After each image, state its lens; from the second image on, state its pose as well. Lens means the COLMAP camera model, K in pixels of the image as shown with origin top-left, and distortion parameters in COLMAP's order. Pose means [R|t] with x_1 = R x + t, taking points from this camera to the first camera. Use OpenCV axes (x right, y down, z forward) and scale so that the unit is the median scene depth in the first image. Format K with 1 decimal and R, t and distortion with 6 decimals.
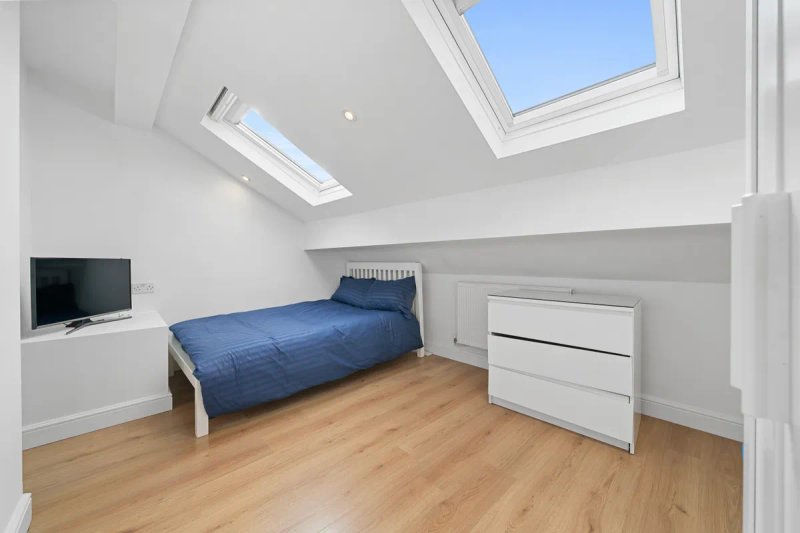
lens RADIAL K [[287.5, 0, 400.0], [0, 287.5, 266.5], [0, 0, 1]] dist [0.000294, 0.000039]
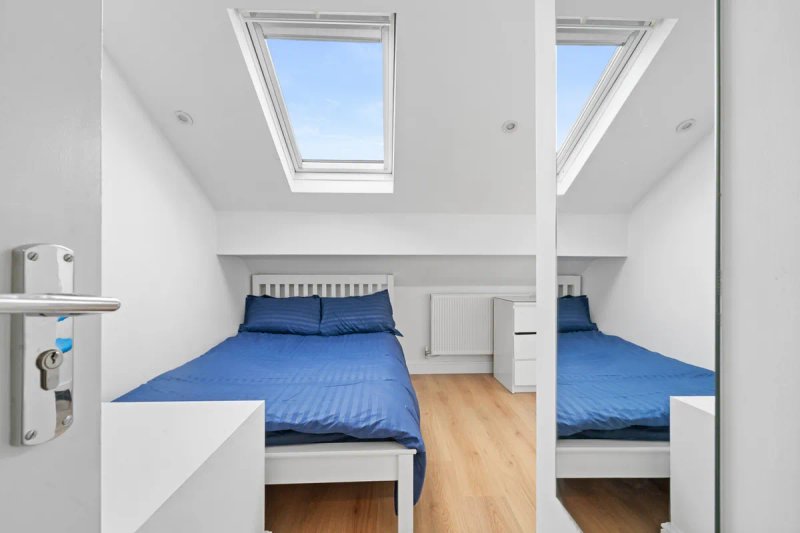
lens RADIAL K [[343.9, 0, 399.4], [0, 343.9, 262.9], [0, 0, 1]] dist [0.001497, 0.000256]
pose [[0.667236, 0.015872, 0.744677, -0.838231], [0.009949, 0.999494, -0.030218, -0.021391], [-0.744780, 0.027571, 0.666741, 0.296220]]
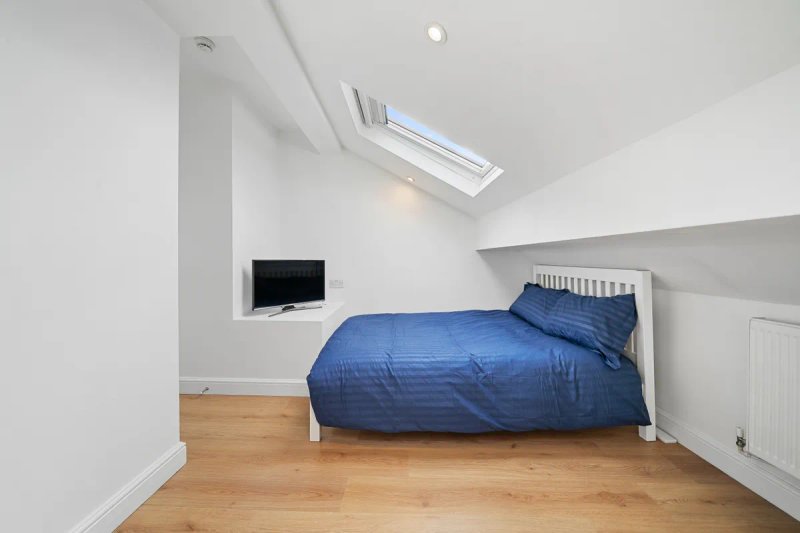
lens RADIAL K [[279.3, 0, 396.6], [0, 279.3, 260.2], [0, 0, 1]] dist [-0.006334, -0.000005]
pose [[0.712962, 0.012959, -0.701083, 0.115085], [-0.023194, 0.999718, -0.005108, -0.023467], [0.700819, 0.019903, 0.713062, 0.317402]]
